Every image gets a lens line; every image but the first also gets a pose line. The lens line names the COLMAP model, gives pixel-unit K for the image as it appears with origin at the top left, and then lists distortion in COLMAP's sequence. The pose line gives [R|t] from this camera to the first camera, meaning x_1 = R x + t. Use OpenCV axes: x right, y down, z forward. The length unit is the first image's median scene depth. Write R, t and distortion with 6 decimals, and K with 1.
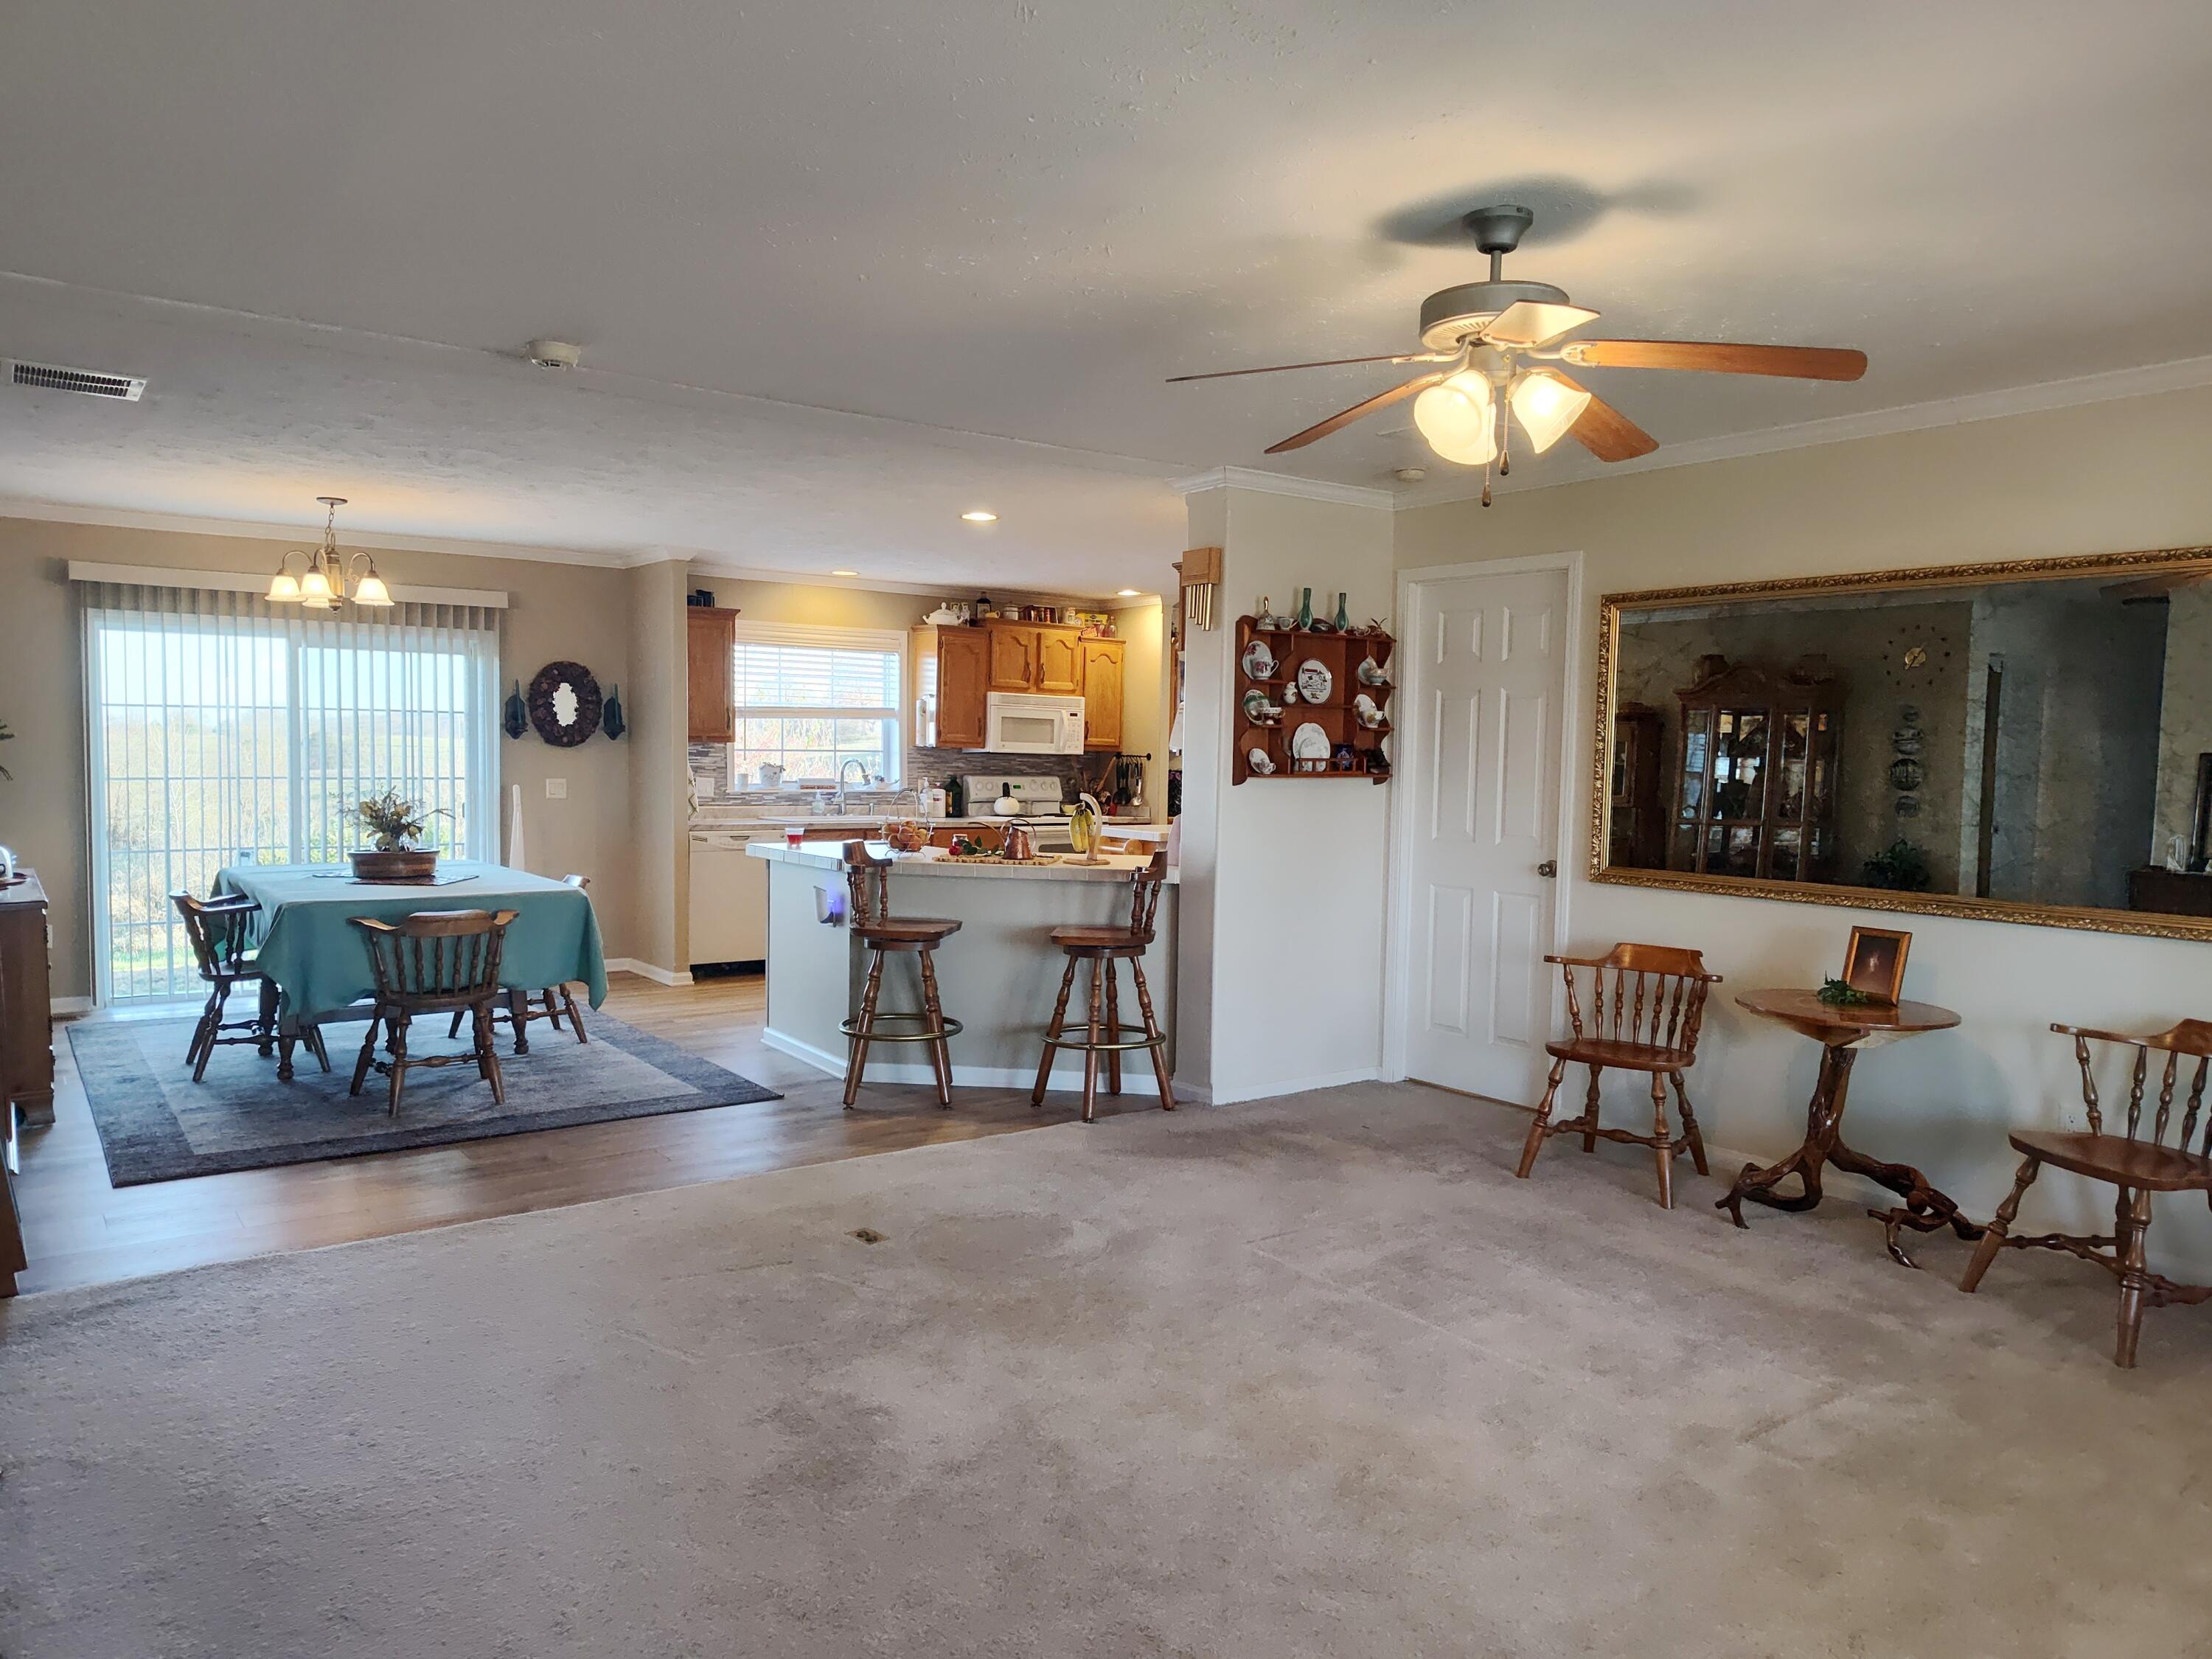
lens RADIAL K [[1516.9, 0, 1118.3], [0, 1516.9, 825.3], [0, 0, 1]] dist [0.005475, -0.021910]
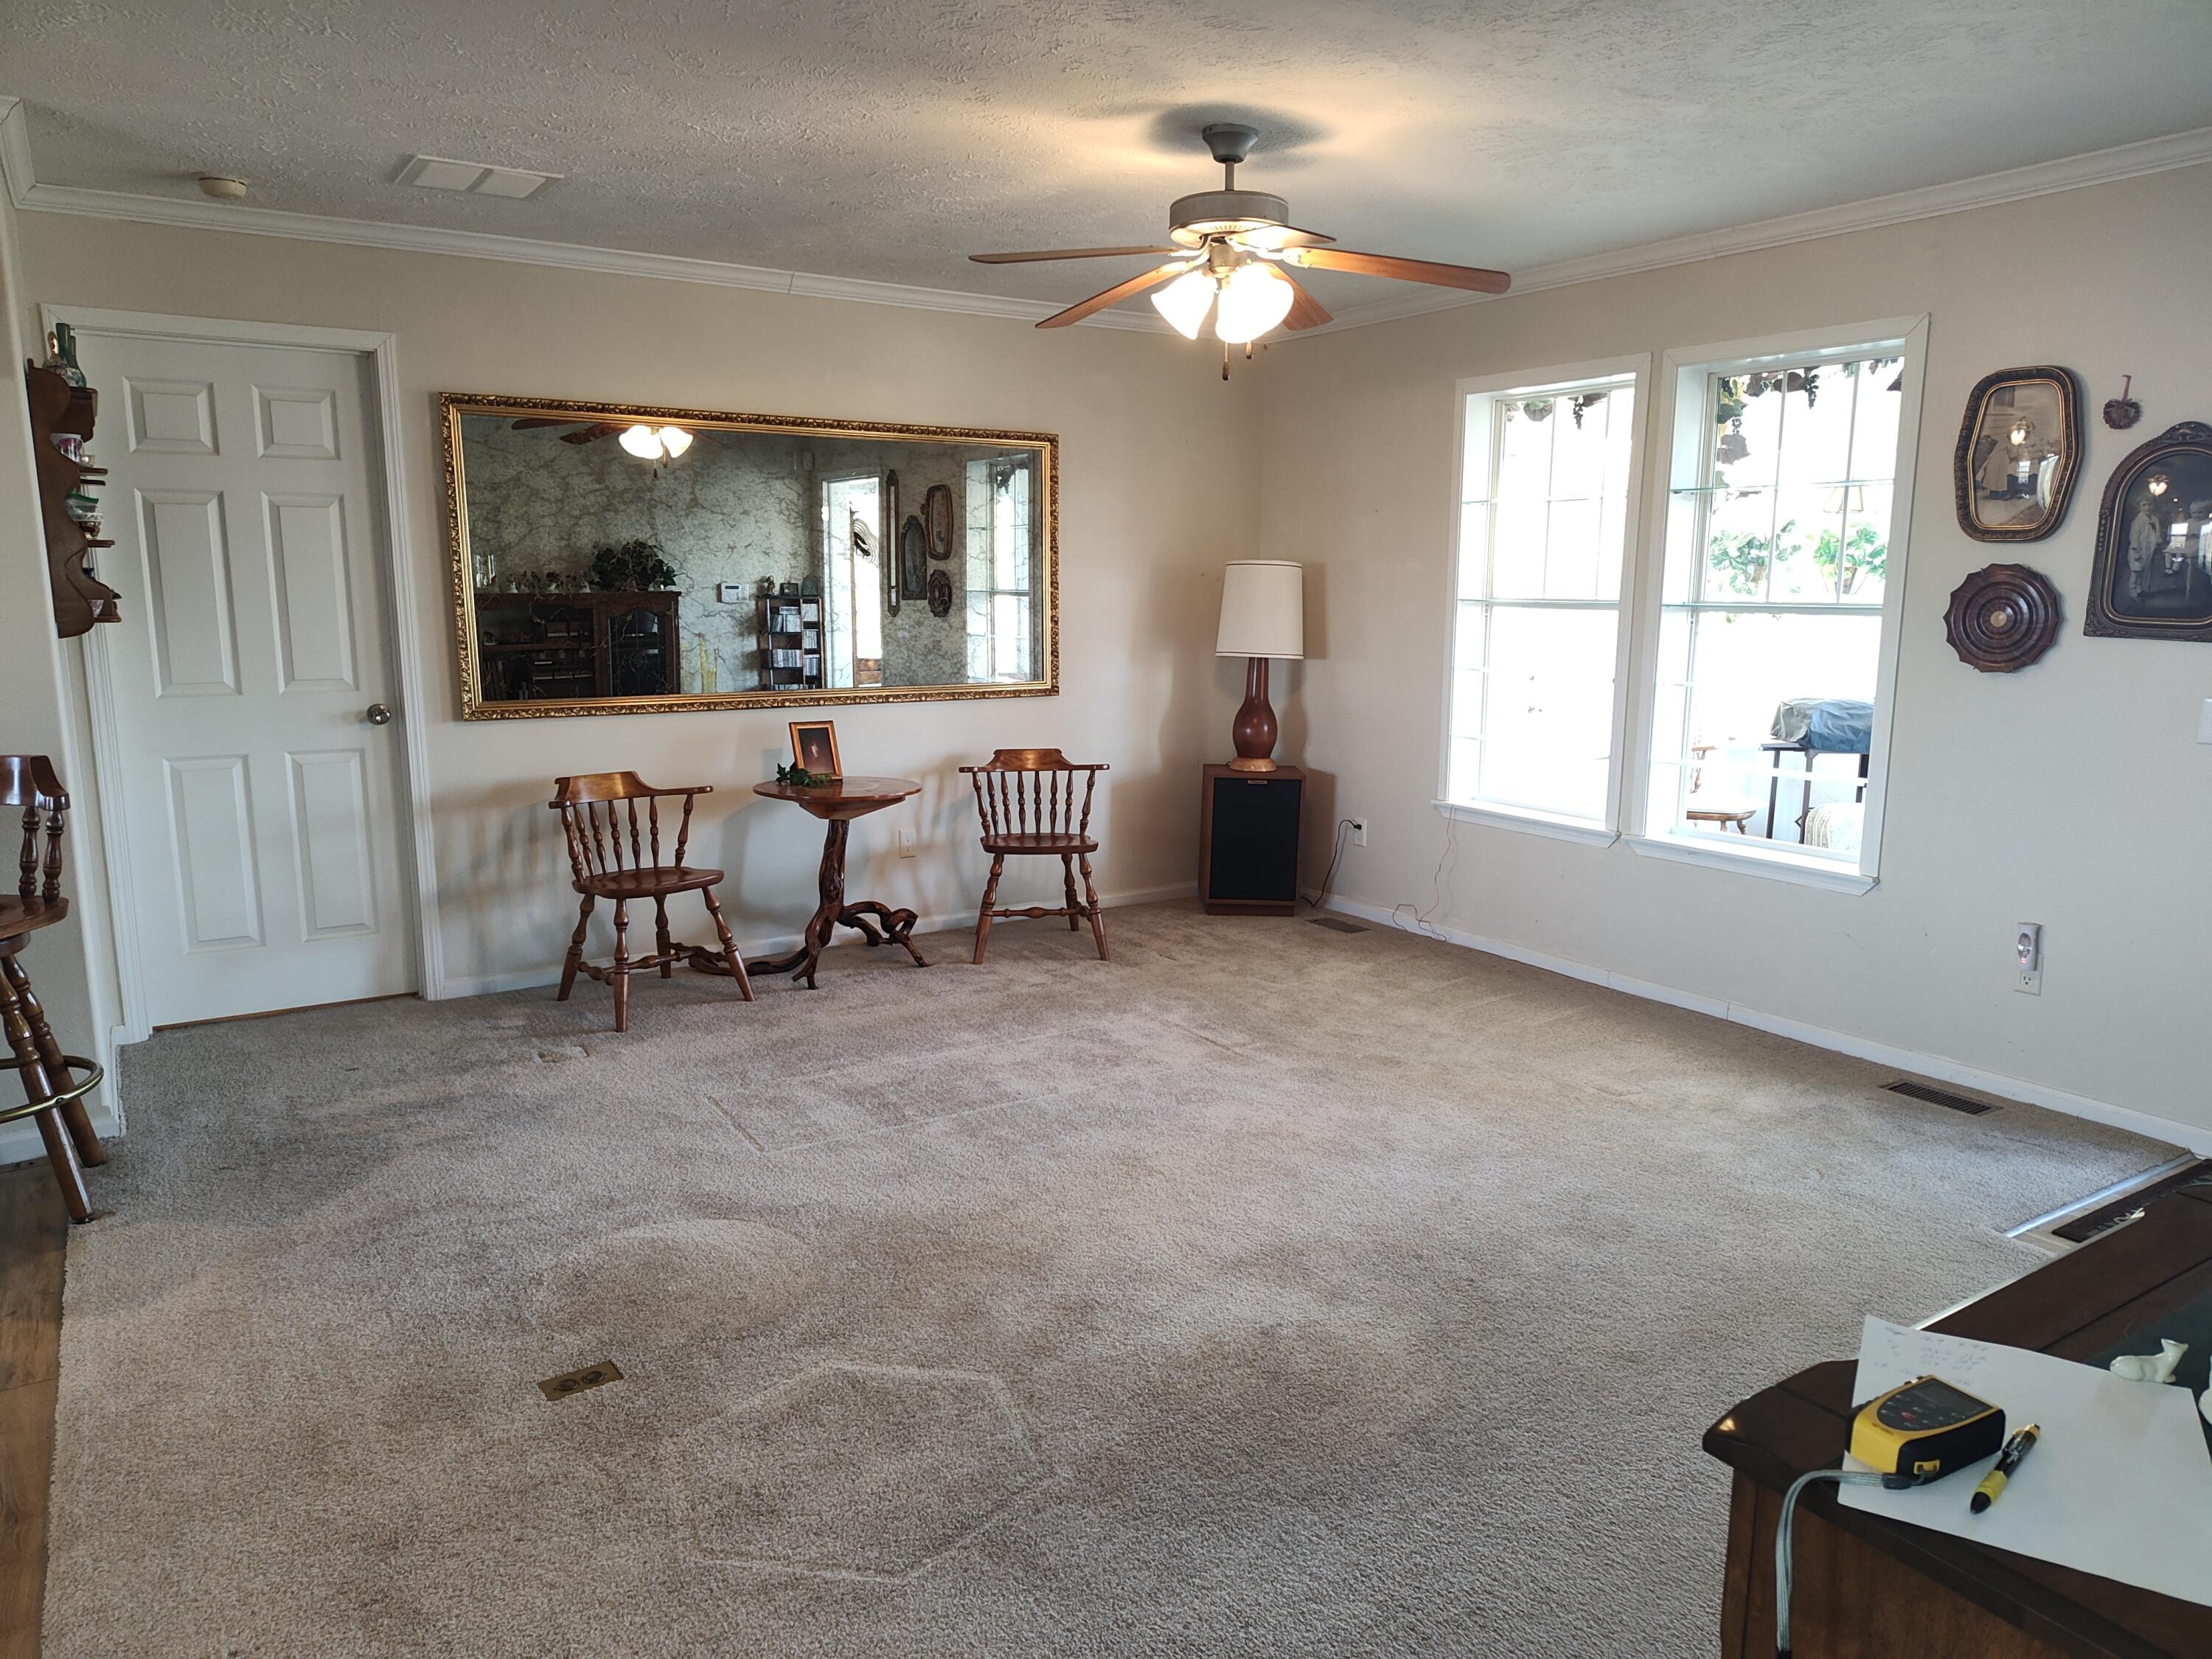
lens RADIAL K [[1516.9, 0, 1115.0], [0, 1516.9, 847.3], [0, 0, 1]] dist [0.005475, -0.021910]
pose [[0.030383, -0.198092, 0.979712, -0.720097], [0.038905, 0.979656, 0.196874, -0.064806], [-0.998781, 0.032134, 0.037472, 0.732430]]
